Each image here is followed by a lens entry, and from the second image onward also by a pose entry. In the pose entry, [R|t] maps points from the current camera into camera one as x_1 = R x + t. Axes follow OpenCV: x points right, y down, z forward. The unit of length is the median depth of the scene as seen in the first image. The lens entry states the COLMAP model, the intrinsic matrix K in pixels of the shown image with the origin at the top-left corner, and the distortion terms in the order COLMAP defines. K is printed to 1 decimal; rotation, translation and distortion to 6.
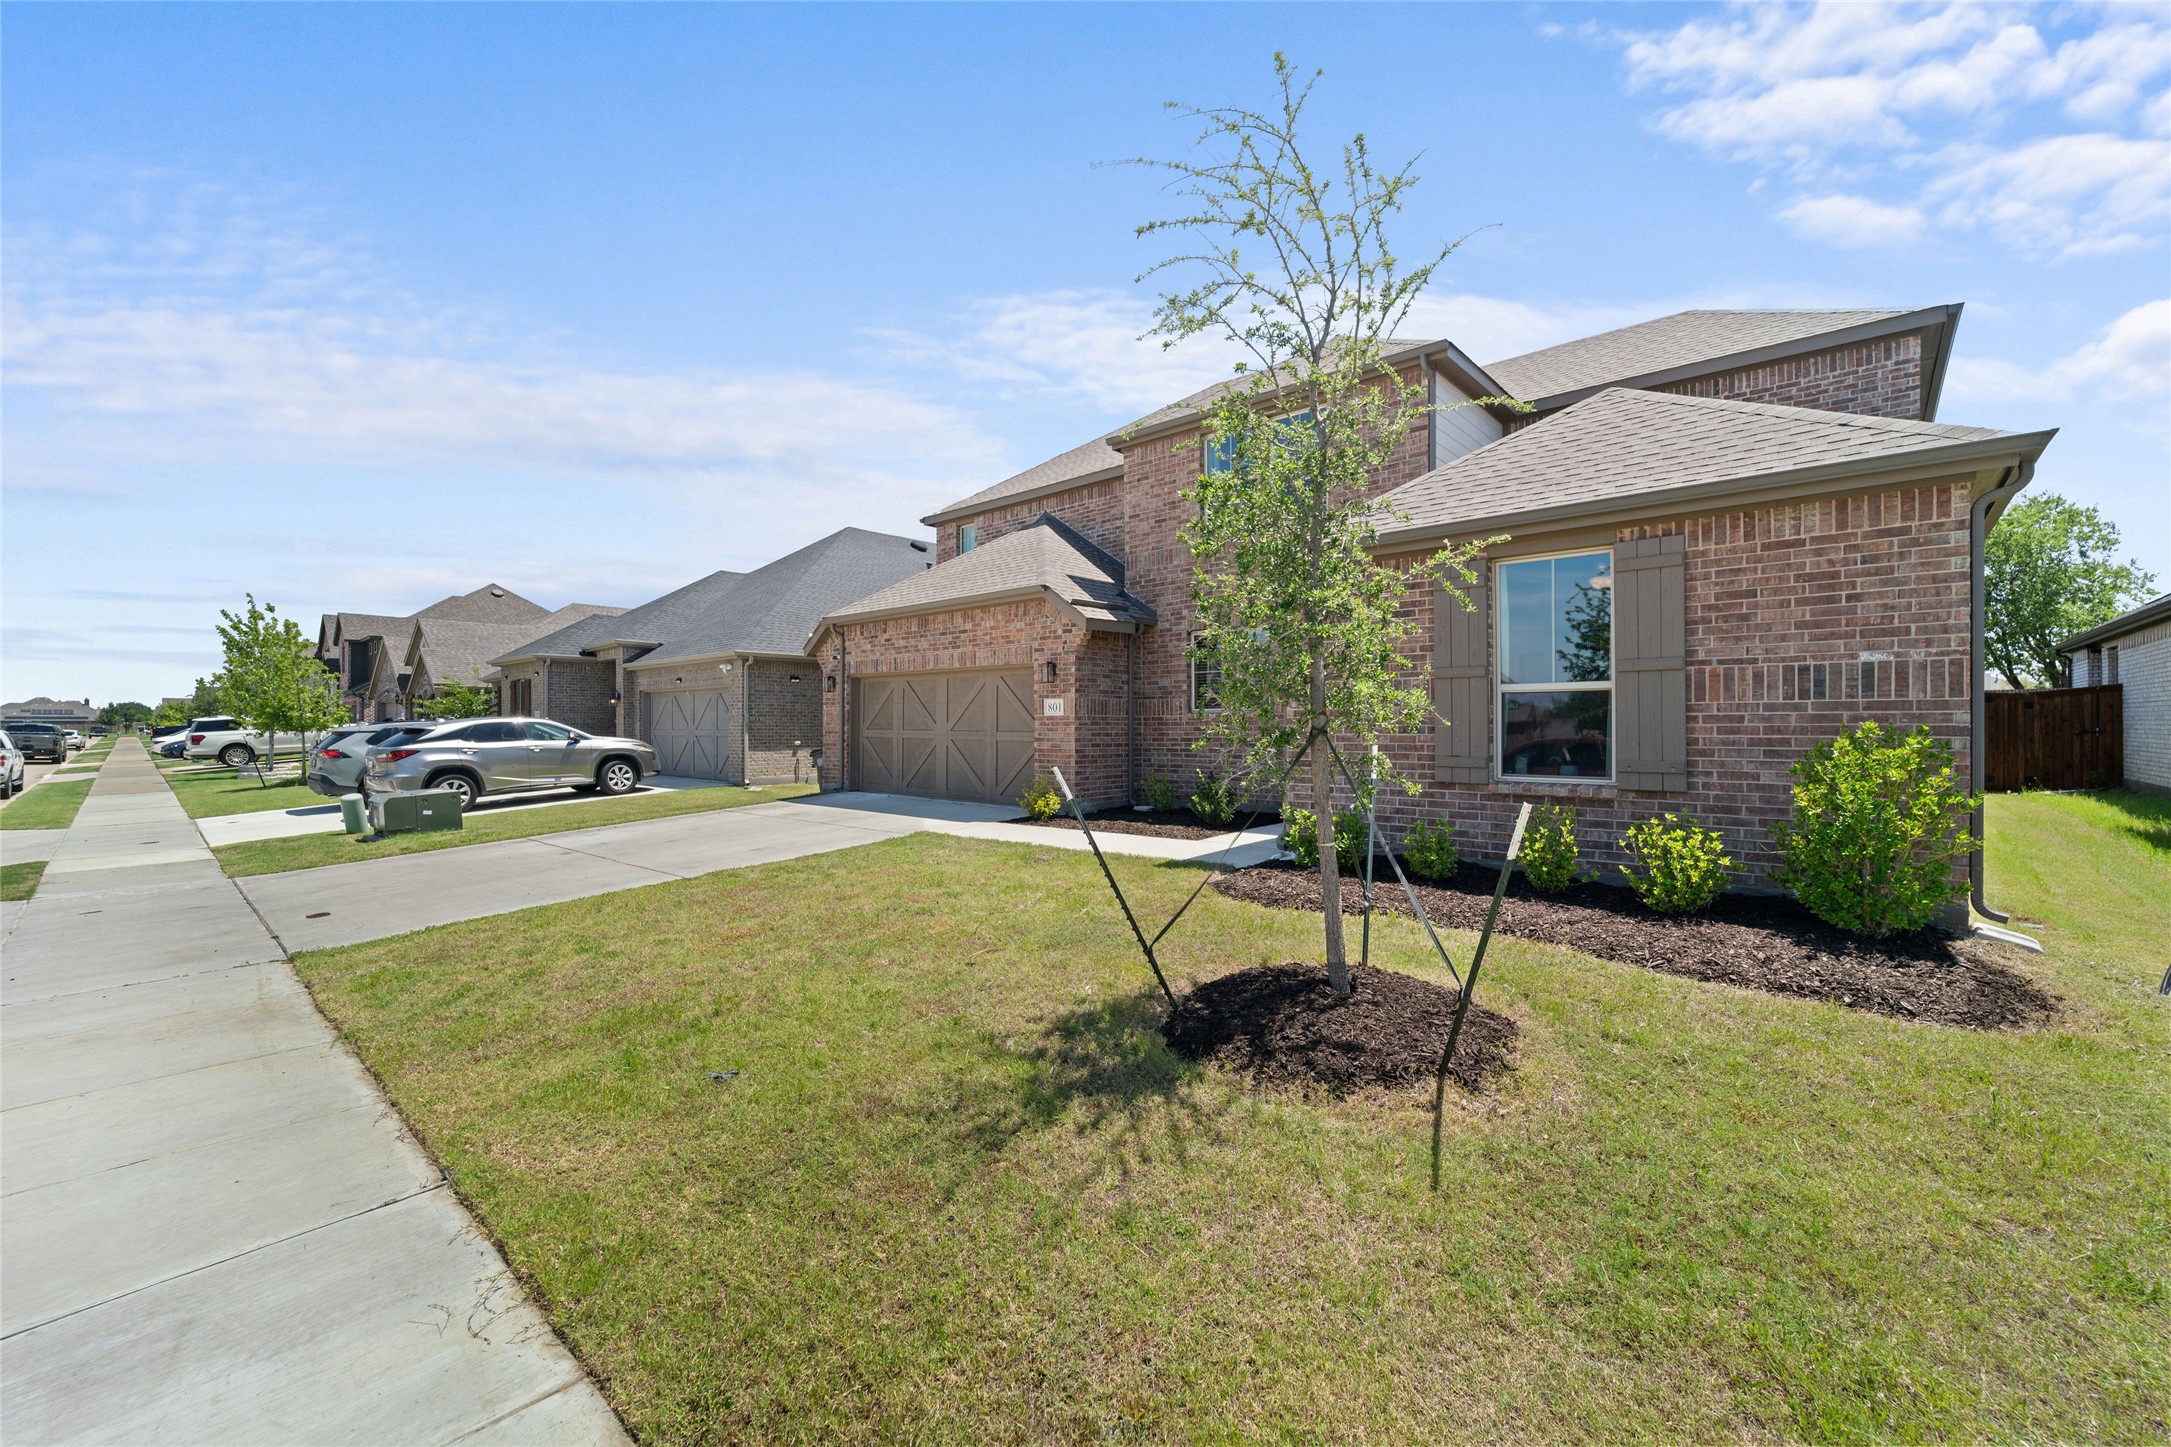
lens RADIAL K [[866.4, 0, 1077.2], [0, 866.4, 718.3], [0, 0, 1]] dist [-0.000752, -0.000035]
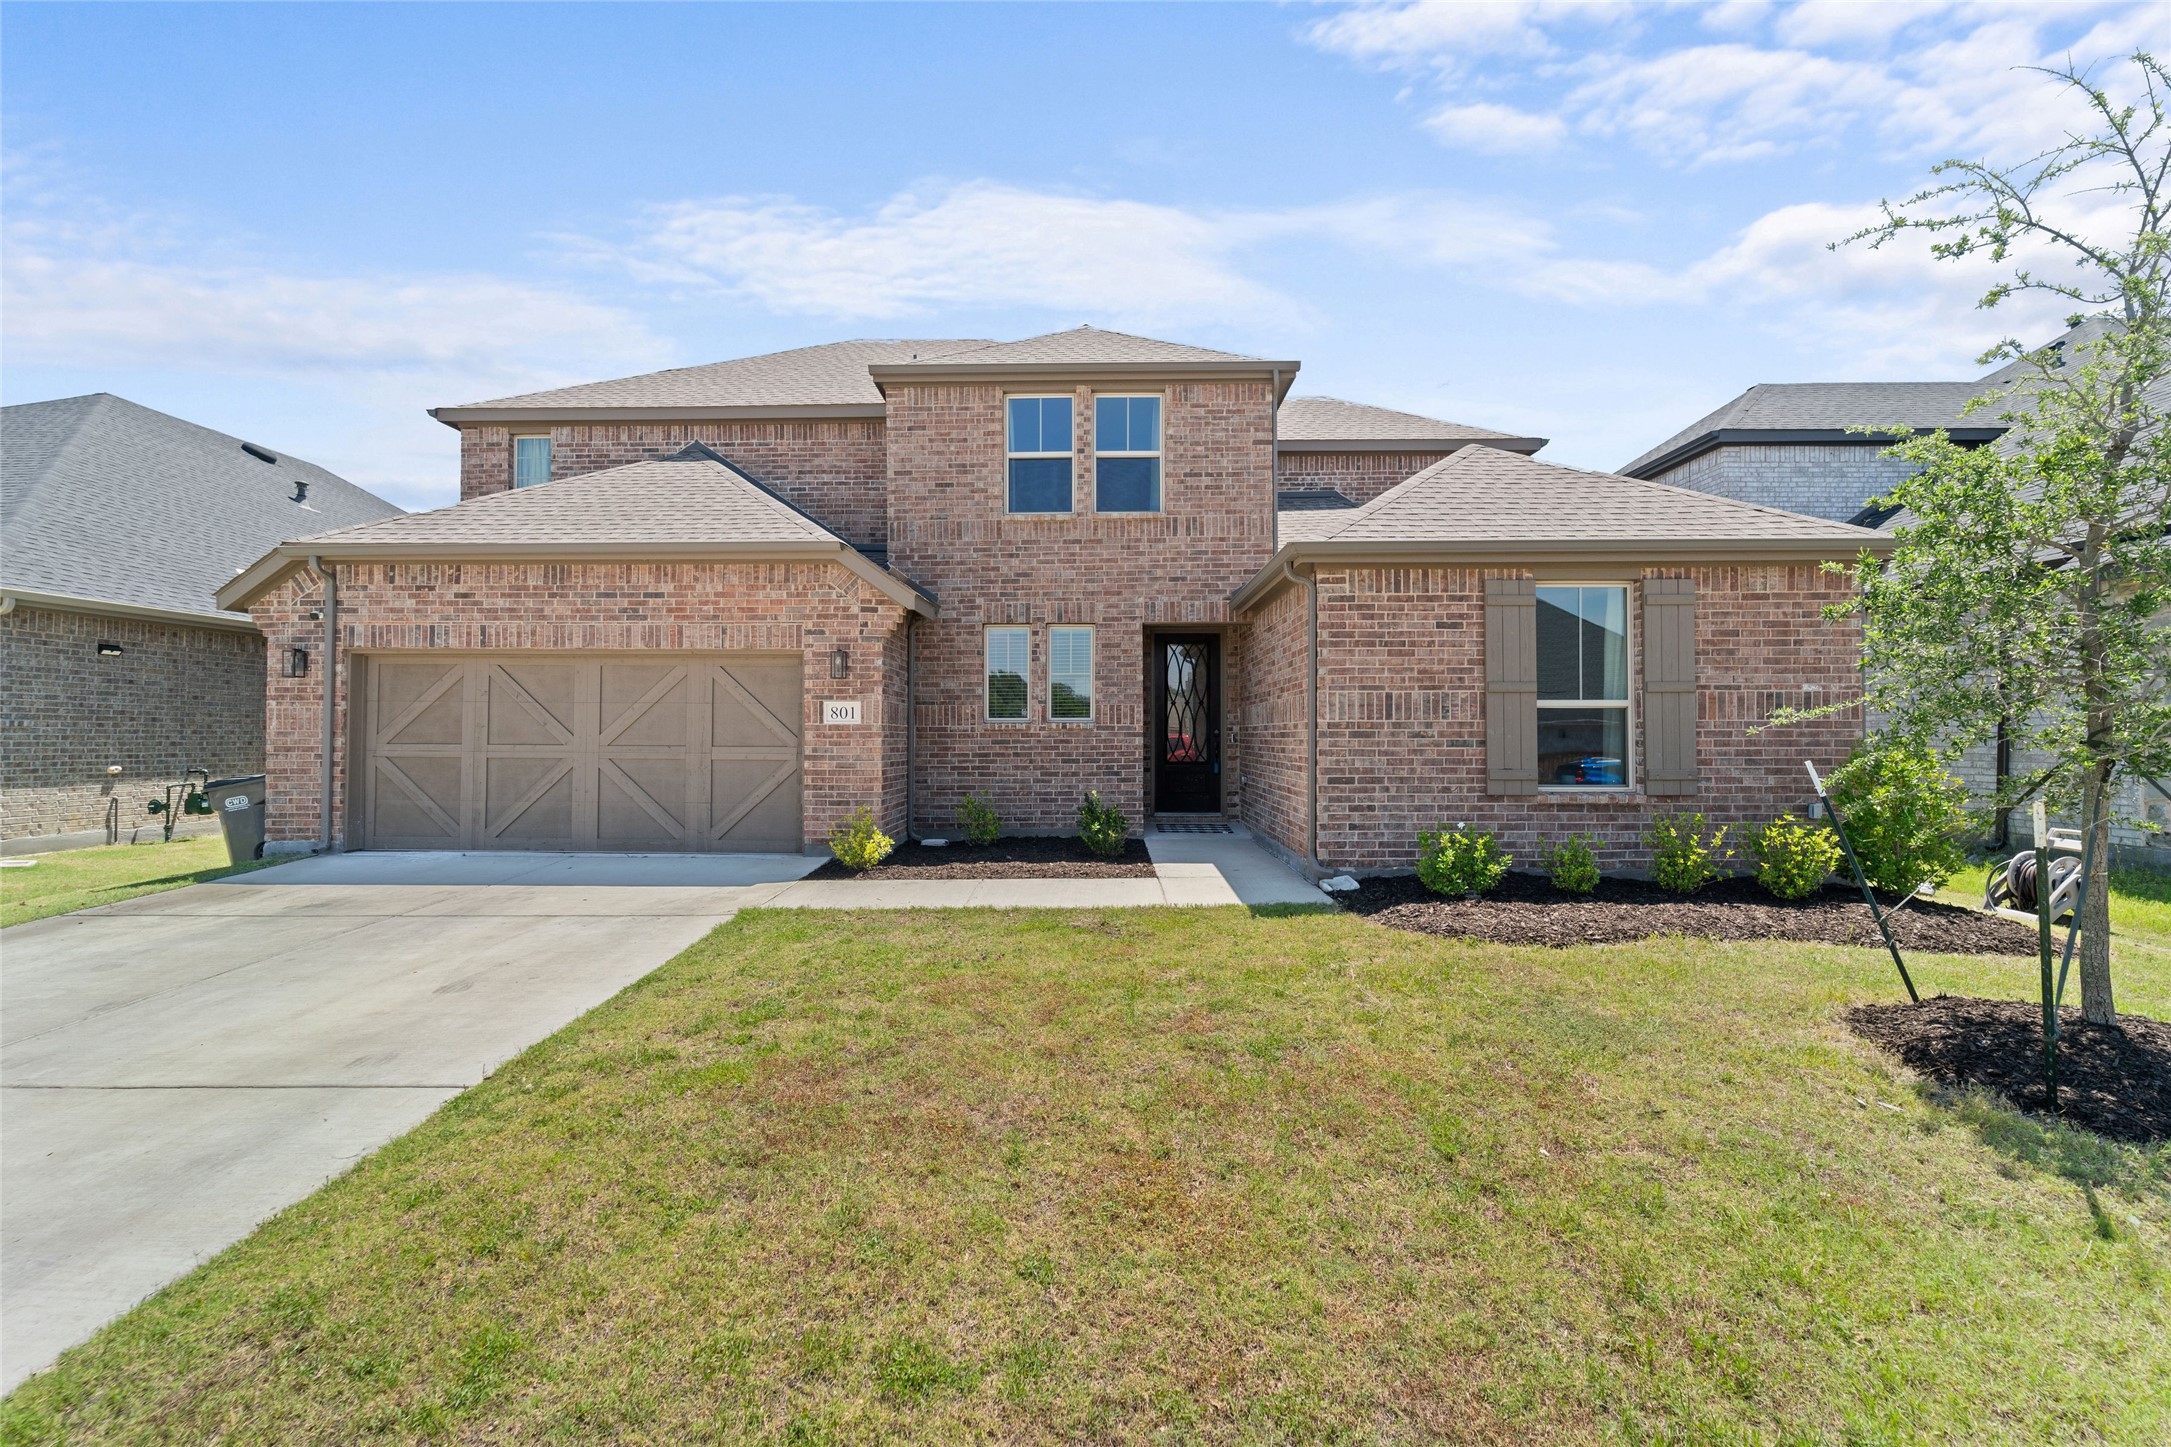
lens RADIAL K [[866.4, 0, 1077.2], [0, 866.4, 718.3], [0, 0, 1]] dist [-0.000752, -0.000035]
pose [[0.754415, 0.014452, 0.656239, -0.357288], [-0.006644, 0.999874, -0.014382, 0.001084], [-0.656365, 0.006490, 0.754416, 0.326381]]
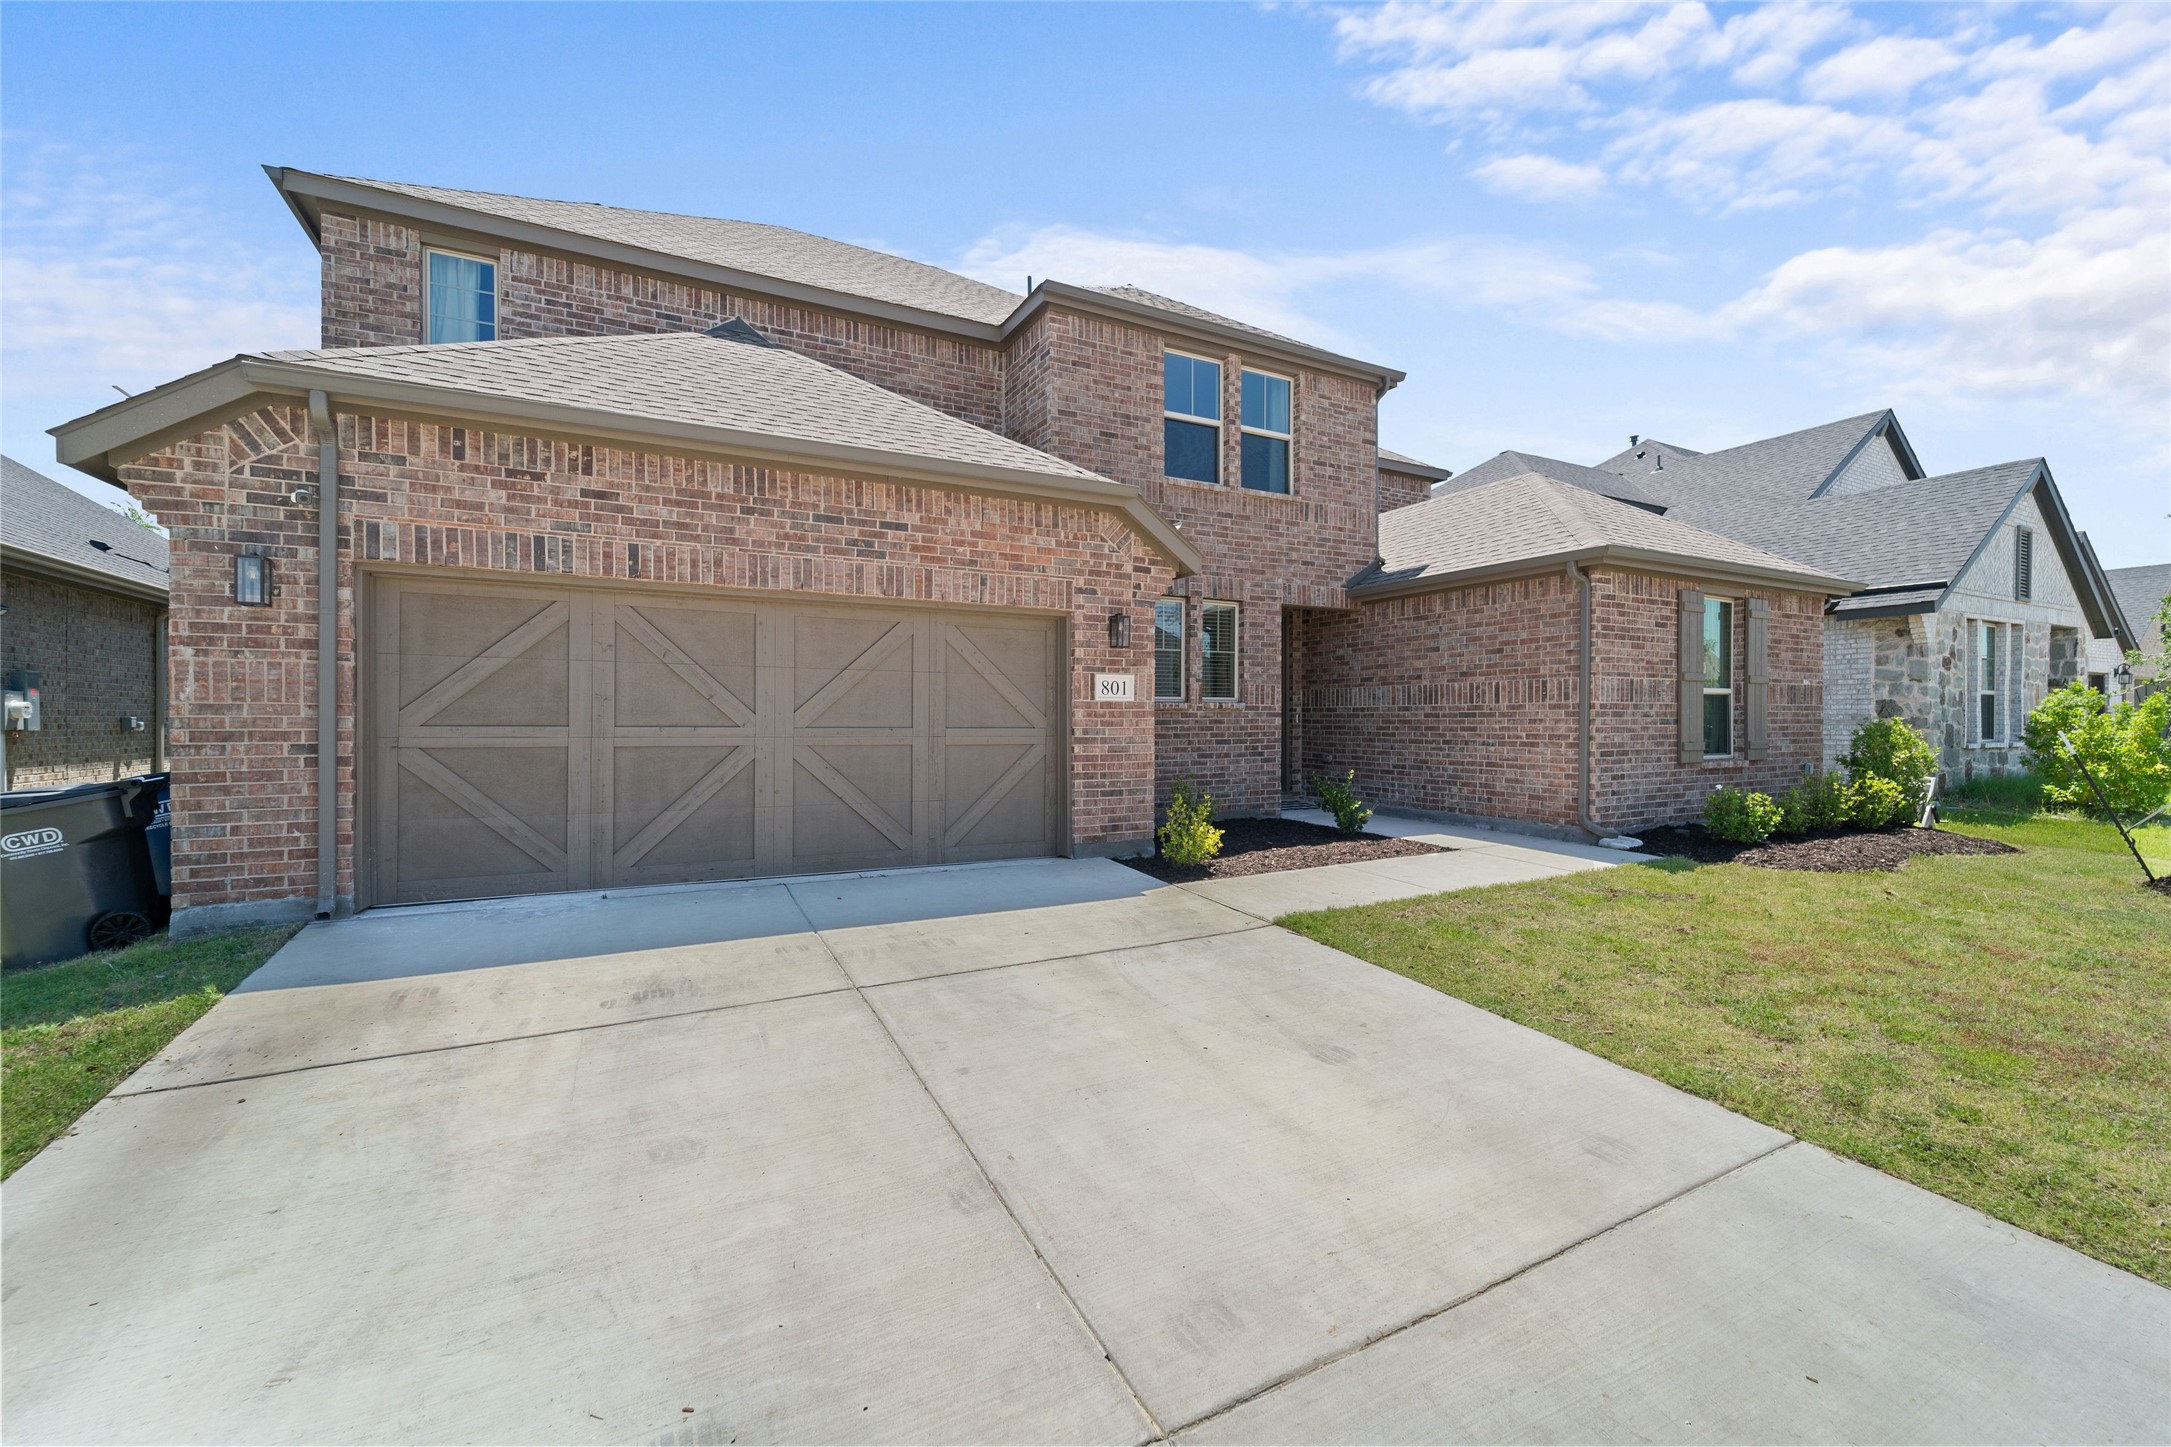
lens RADIAL K [[866.4, 0, 1077.2], [0, 866.4, 718.3], [0, 0, 1]] dist [-0.000752, -0.000035]
pose [[0.344040, 0.002739, 0.938951, -0.624268], [-0.008689, 0.999962, 0.000267, 0.009313], [-0.938915, -0.008250, 0.344051, 0.817455]]
